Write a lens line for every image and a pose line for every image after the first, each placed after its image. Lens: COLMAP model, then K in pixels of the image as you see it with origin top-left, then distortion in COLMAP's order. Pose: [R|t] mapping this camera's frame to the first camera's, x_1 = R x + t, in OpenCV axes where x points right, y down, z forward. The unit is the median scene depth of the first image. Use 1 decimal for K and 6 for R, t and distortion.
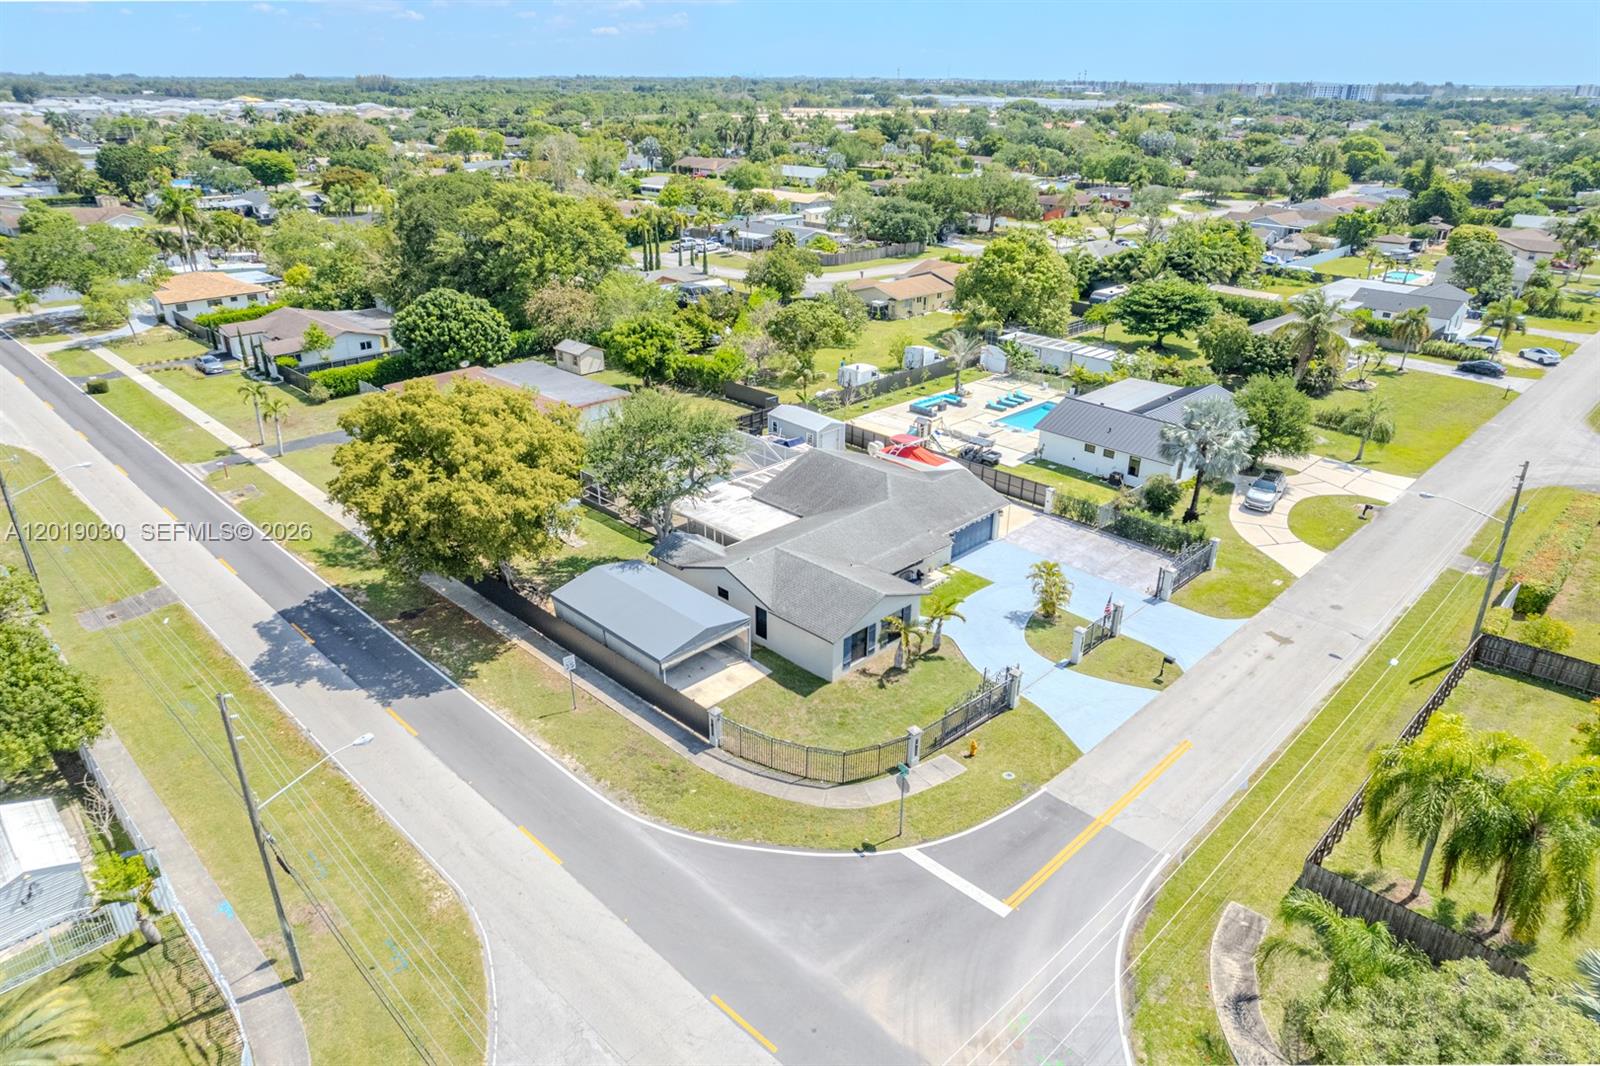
lens RADIAL K [[1028.5, 0, 792.9], [0, 1028.5, 537.0], [0, 0, 1]] dist [-0.074051, 0.064399]
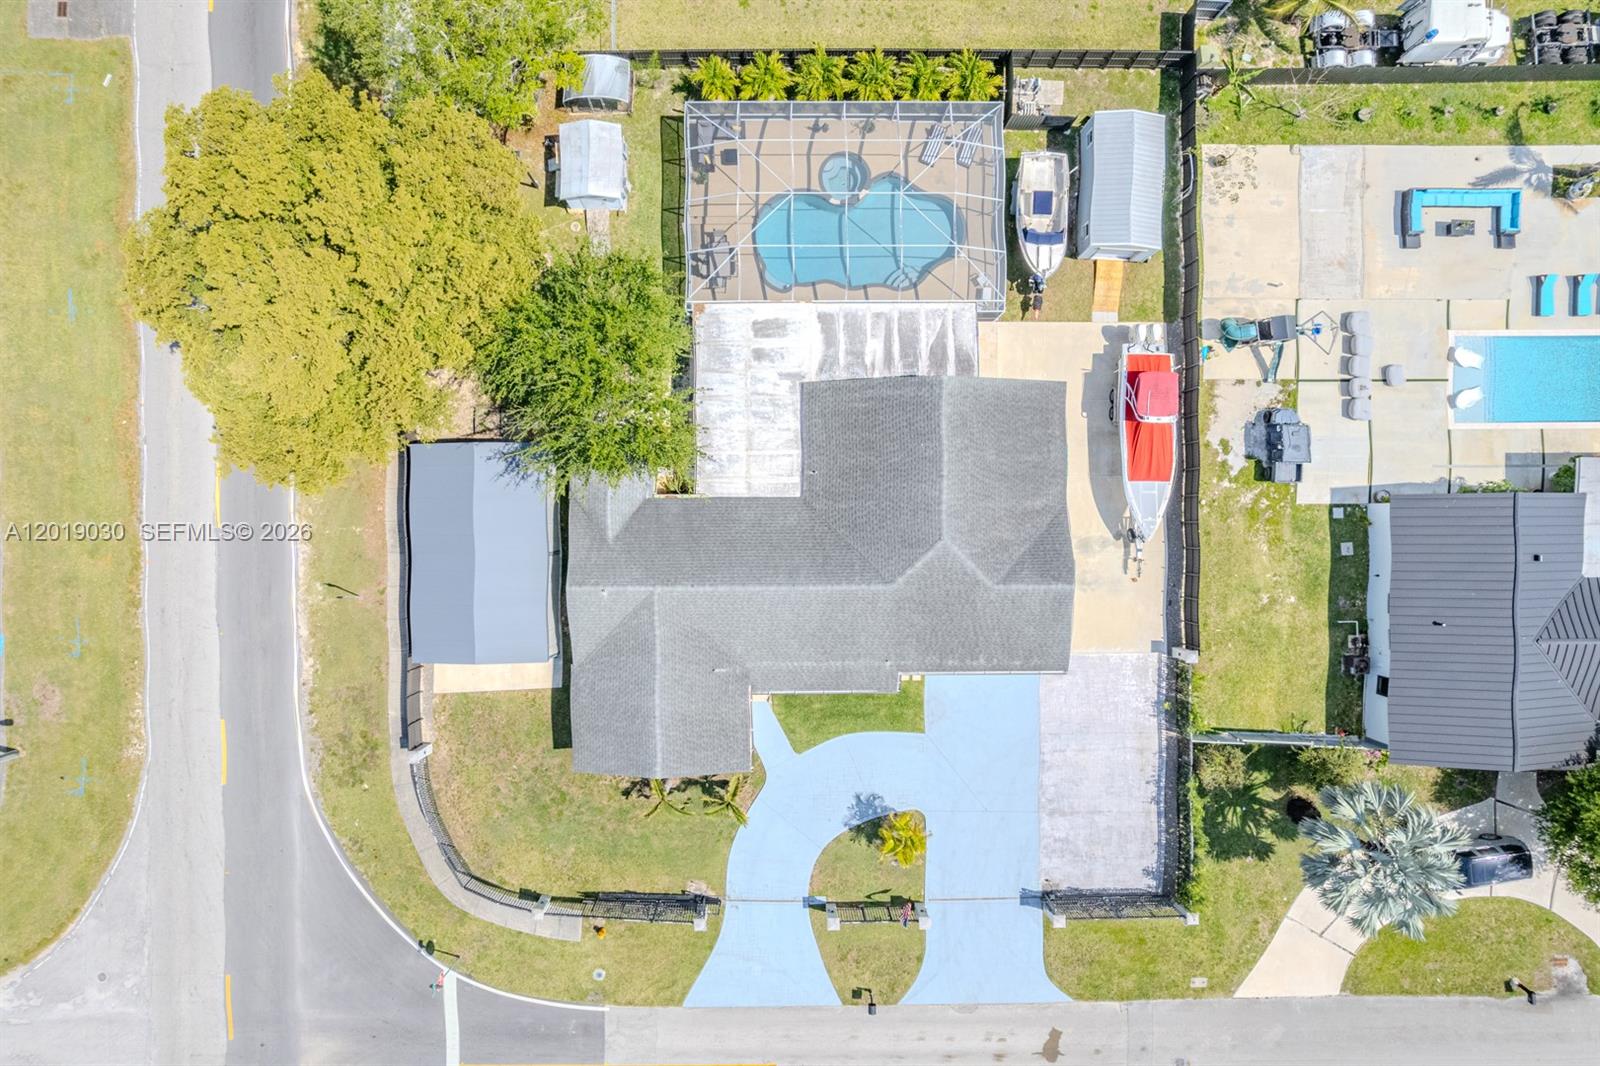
lens RADIAL K [[1028.5, 0, 792.9], [0, 1028.5, 537.0], [0, 0, 1]] dist [-0.074051, 0.064399]
pose [[0.709726, 0.704428, 0.008379, 0.017953], [-0.296686, 0.288088, 0.910485, -0.607086], [0.638957, -0.648681, 0.413458, 0.661737]]
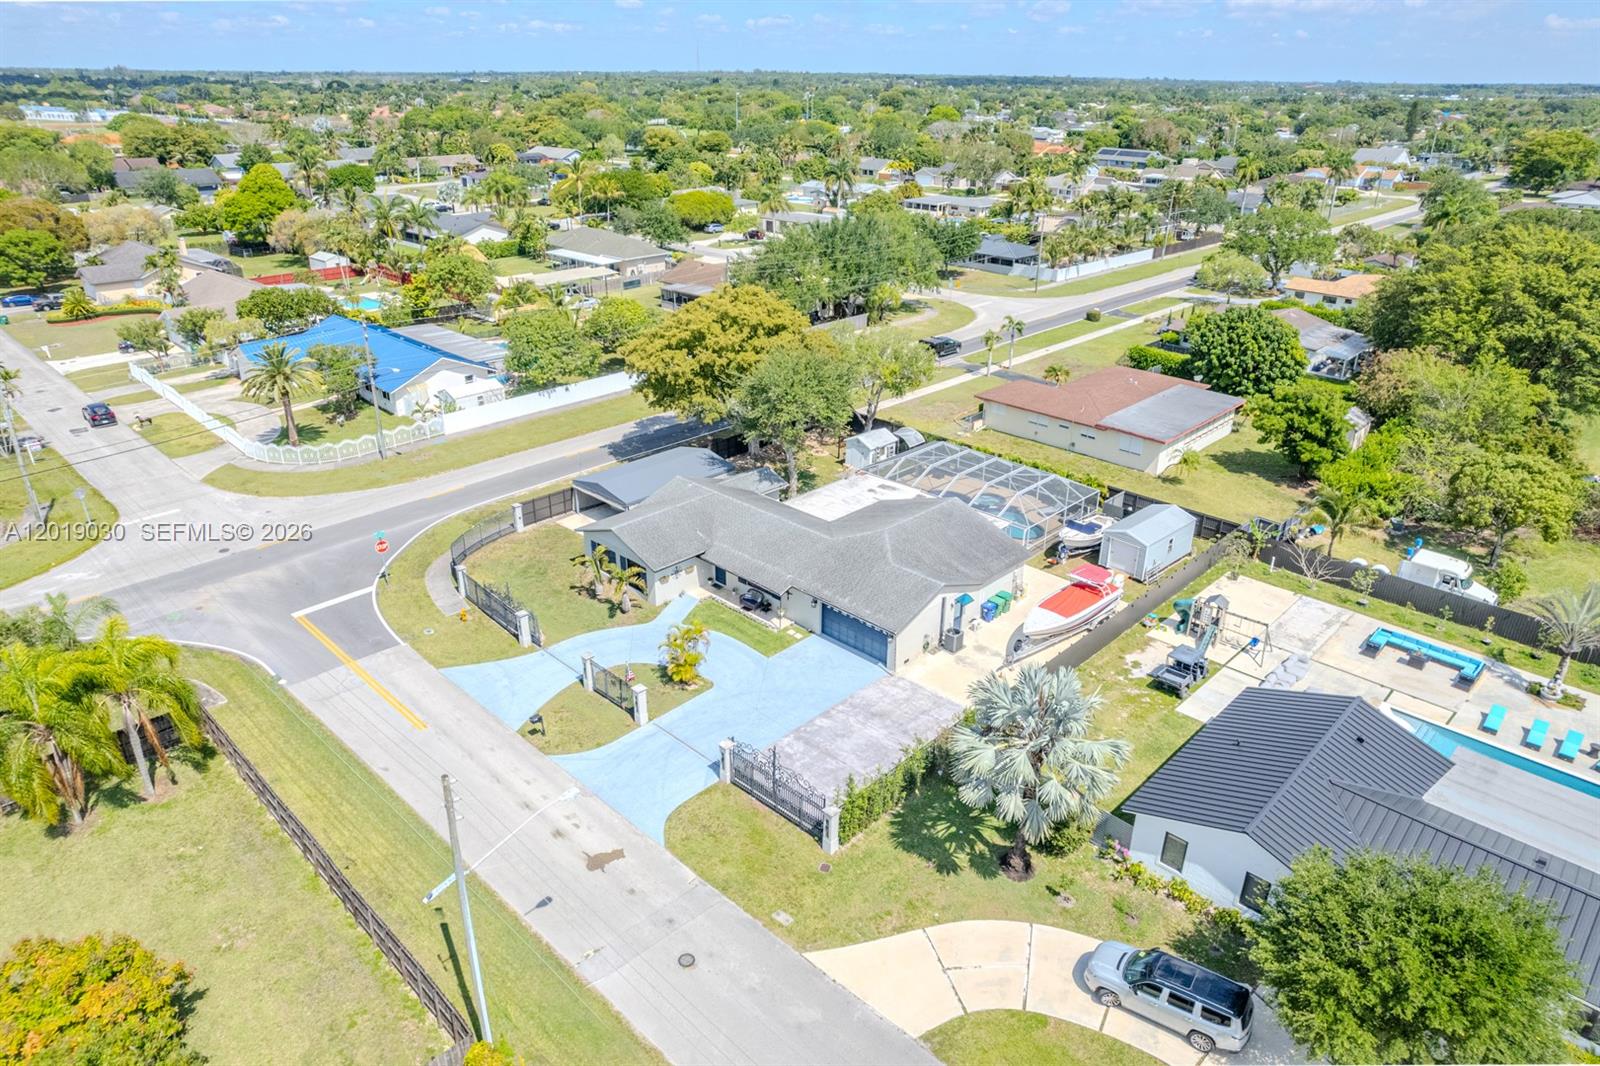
lens RADIAL K [[1028.5, 0, 792.9], [0, 1028.5, 537.0], [0, 0, 1]] dist [-0.074051, 0.064399]
pose [[0.010529, 0.412895, -0.910718, 0.868664], [-0.422924, 0.827135, 0.370112, -0.339320], [0.906104, 0.381267, 0.183332, 0.757345]]
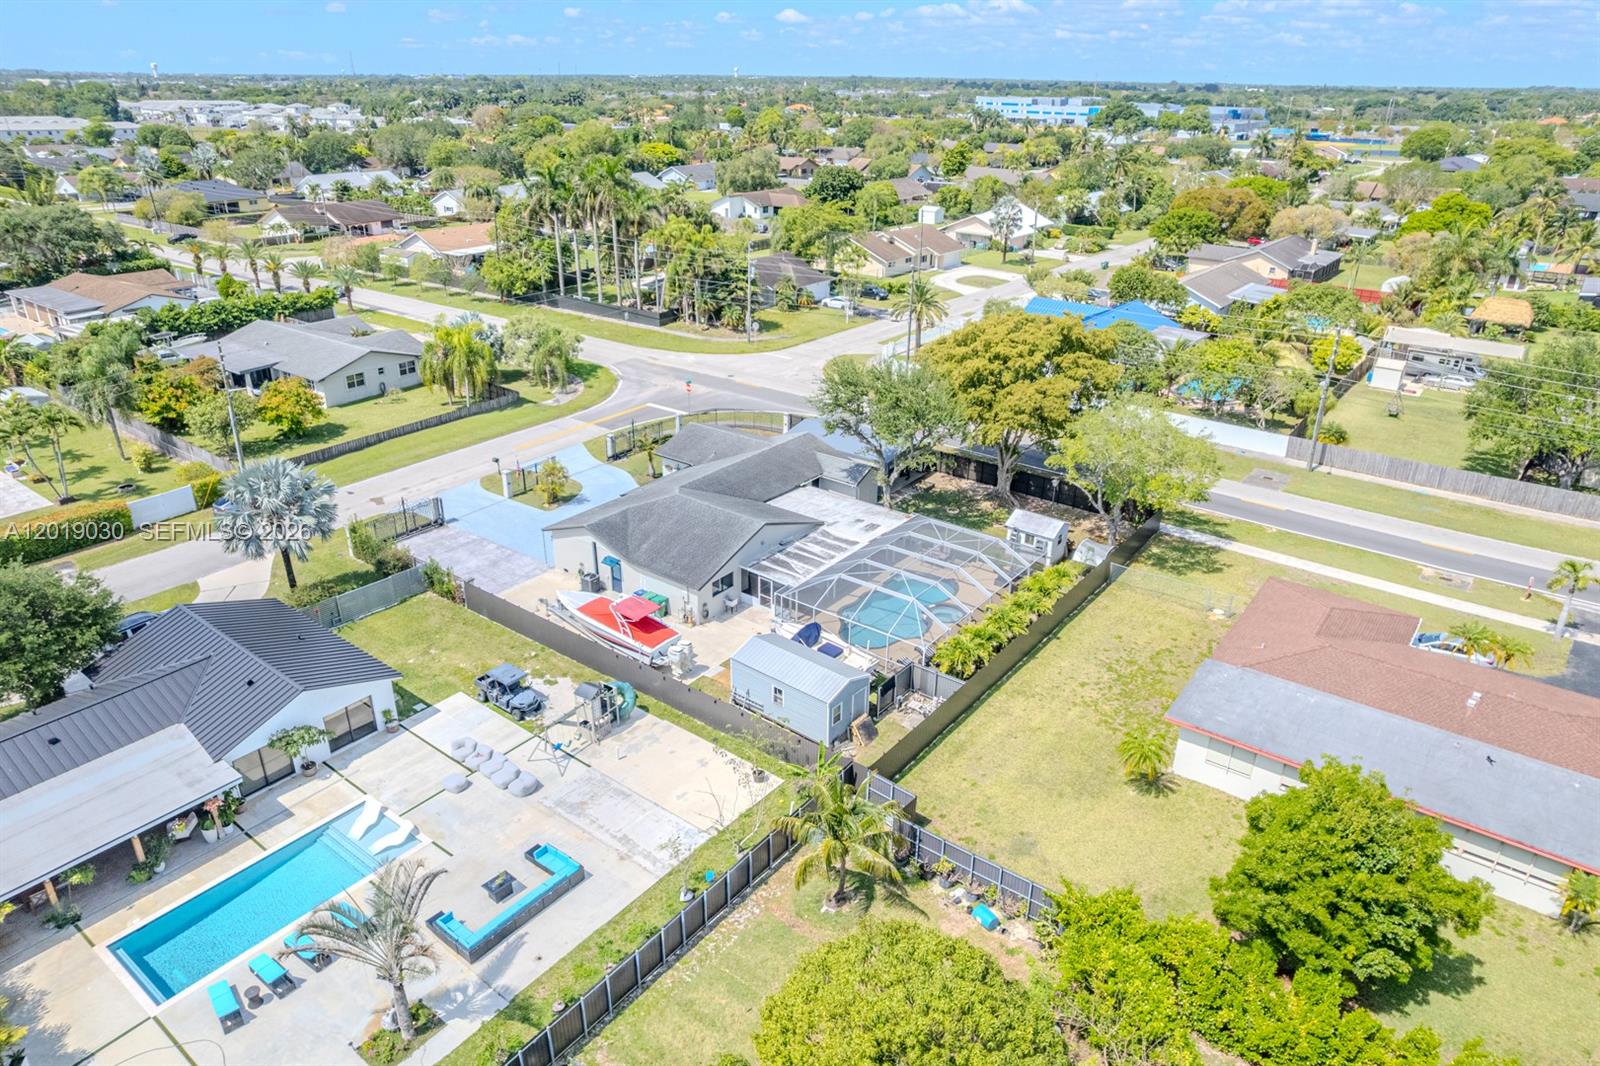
lens RADIAL K [[1028.5, 0, 792.9], [0, 1028.5, 537.0], [0, 0, 1]] dist [-0.074051, 0.064399]
pose [[-0.991657, 0.040517, -0.122367, 0.101400], [-0.066035, 0.655599, 0.752217, -0.727934], [0.110702, 0.754022, -0.647454, 1.609526]]
